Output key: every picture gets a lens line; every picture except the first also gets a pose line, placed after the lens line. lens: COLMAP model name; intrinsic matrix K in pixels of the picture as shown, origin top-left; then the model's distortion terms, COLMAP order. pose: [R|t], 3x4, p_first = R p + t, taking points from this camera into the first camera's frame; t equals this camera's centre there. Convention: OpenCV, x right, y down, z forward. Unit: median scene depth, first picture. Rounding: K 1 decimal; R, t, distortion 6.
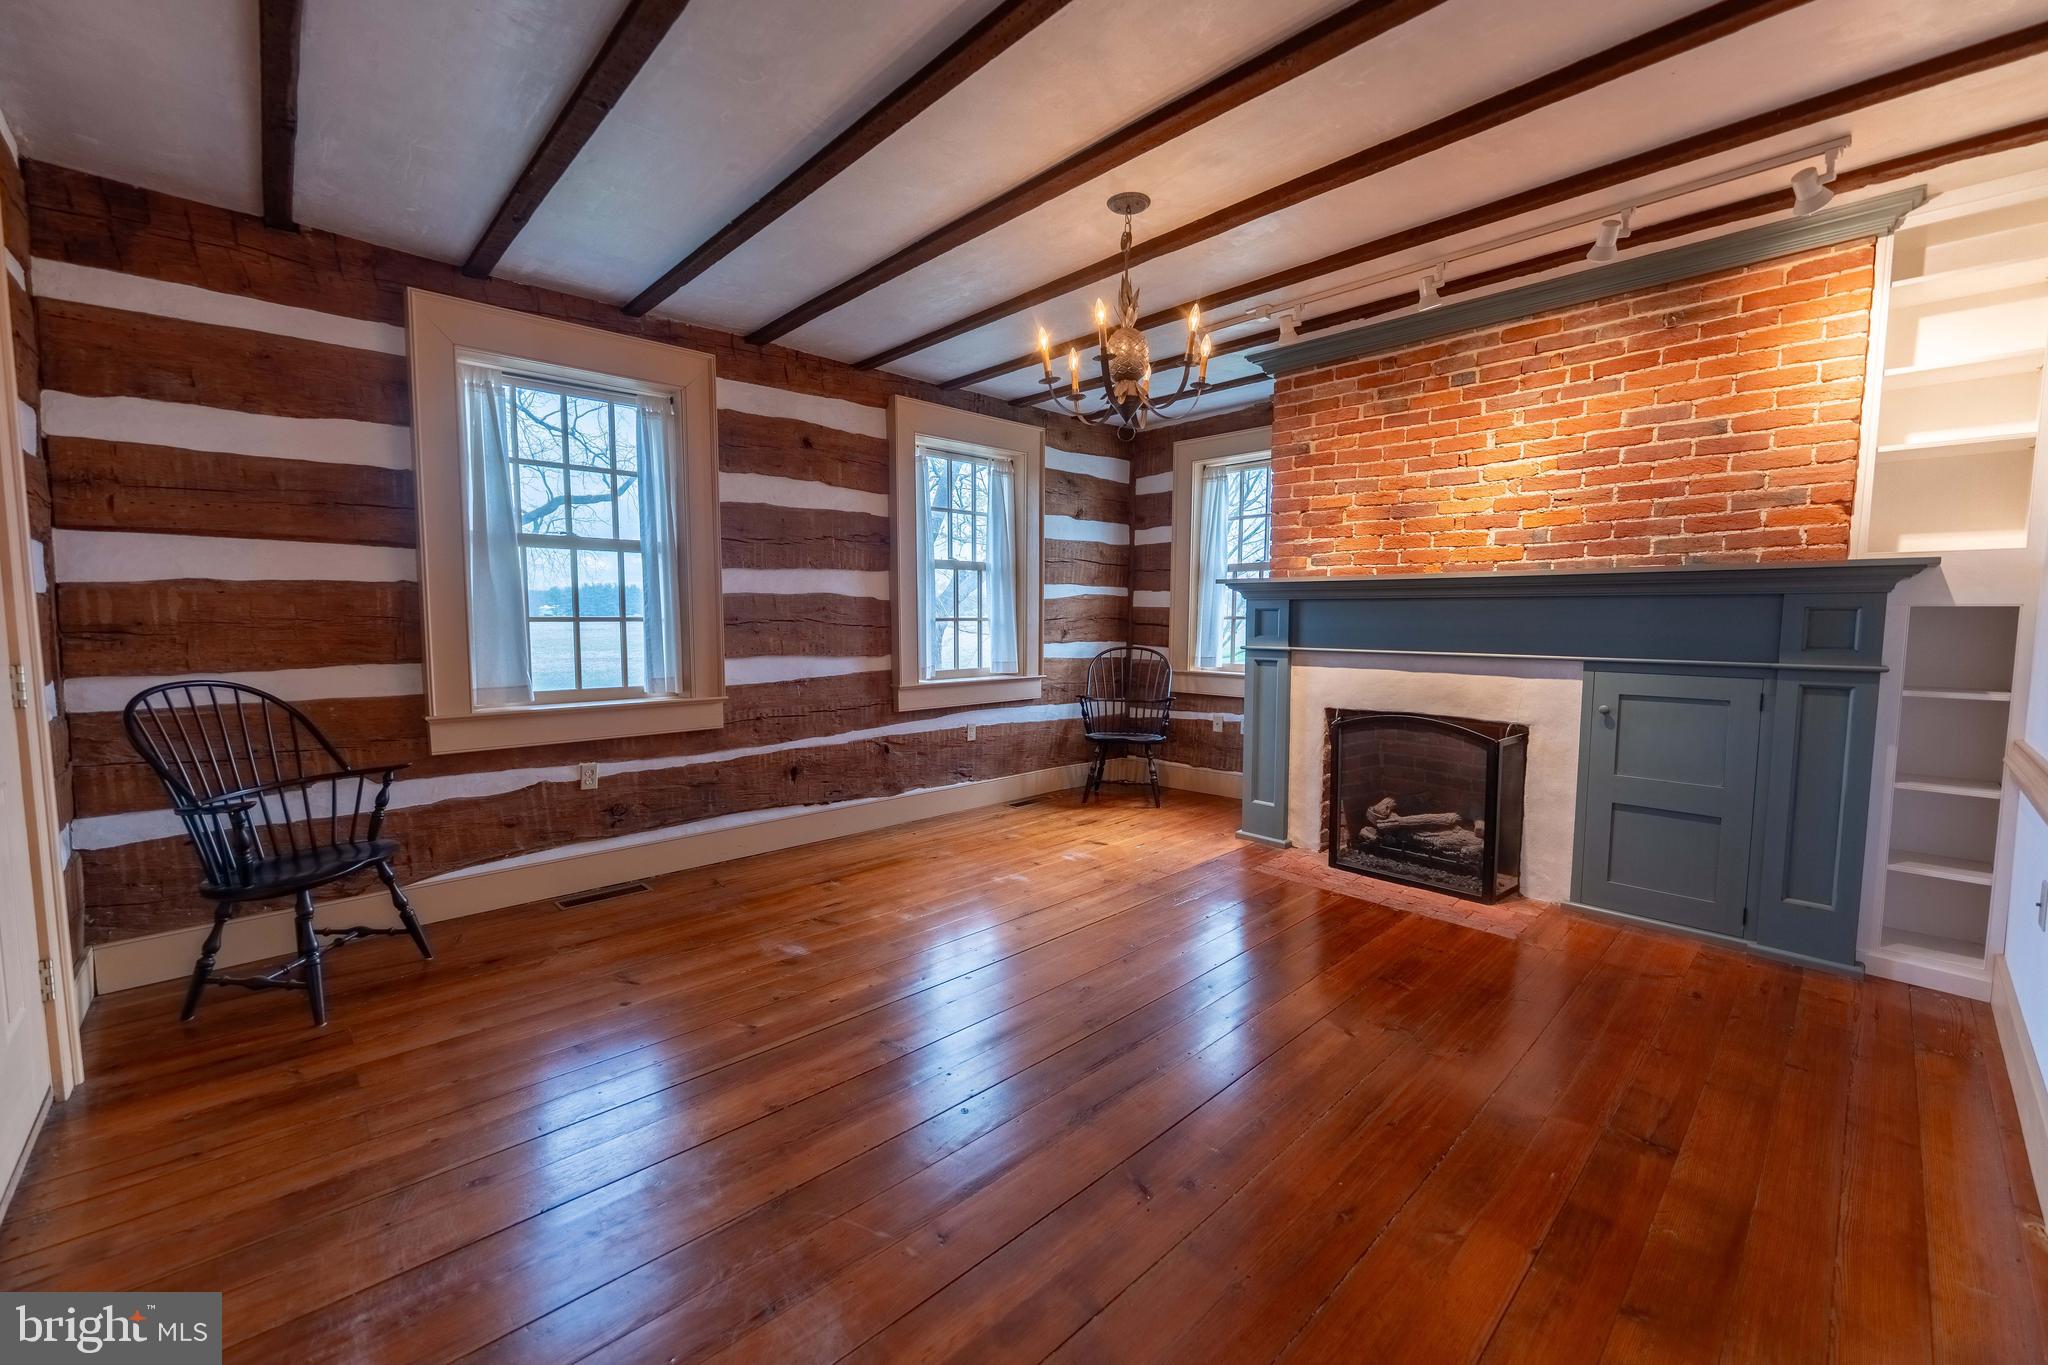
lens RADIAL K [[822.8, 0, 1013.2], [0, 822.8, 679.3], [0, 0, 1]] dist [0.000351, -0.000058]
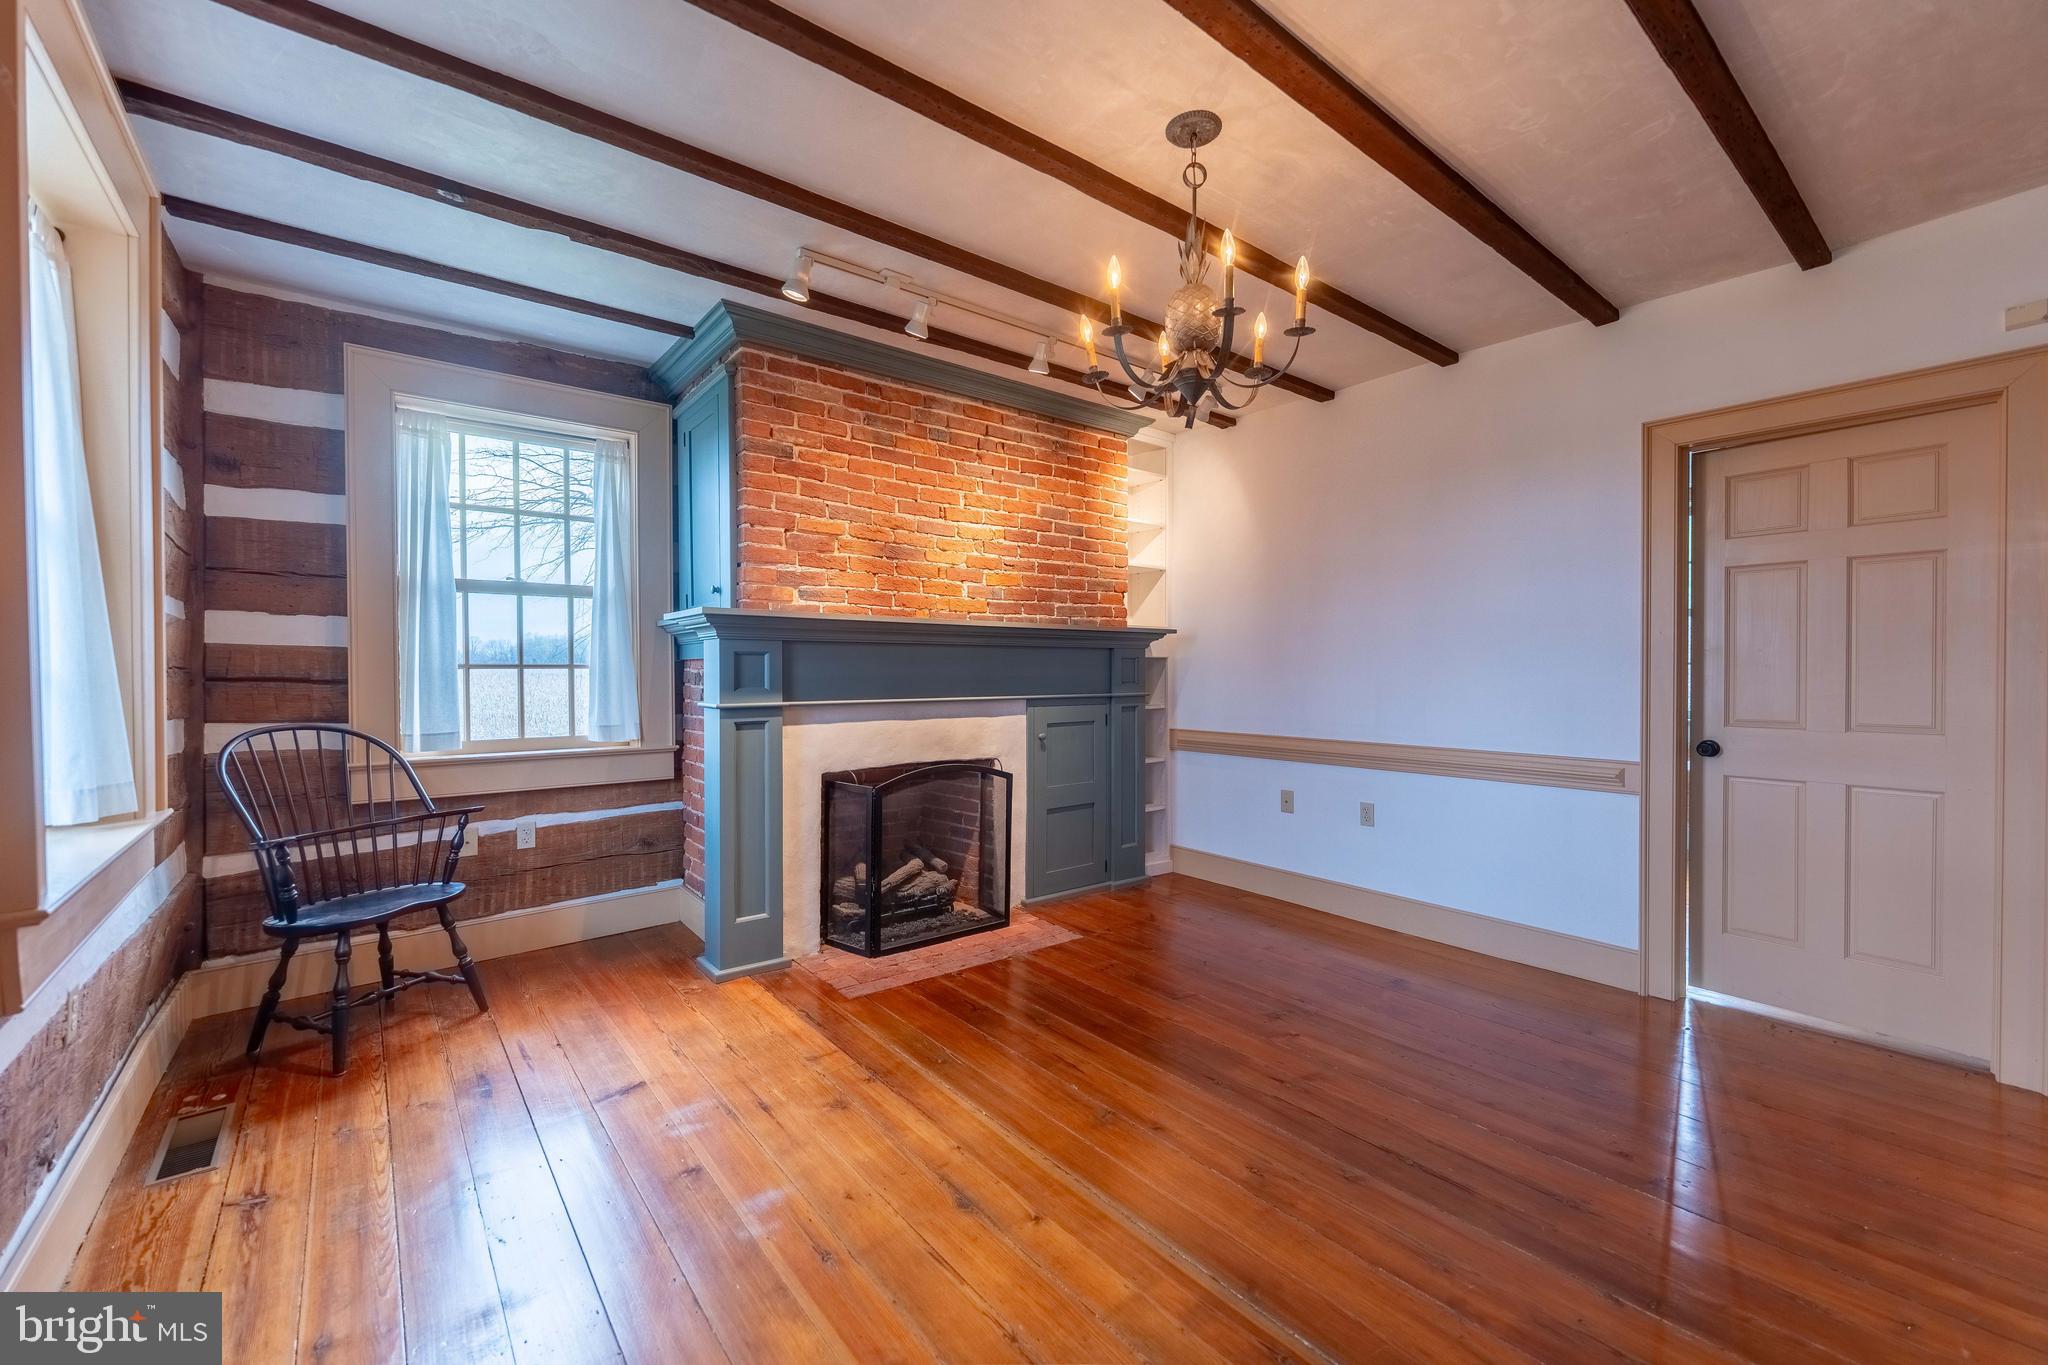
lens RADIAL K [[822.8, 0, 1013.2], [0, 822.8, 679.3], [0, 0, 1]] dist [0.000351, -0.000058]
pose [[0.081683, -0.011920, 0.996587, -0.457474], [0.081116, 0.996691, 0.005272, -0.051861], [-0.993352, 0.080409, 0.082380, 0.795732]]
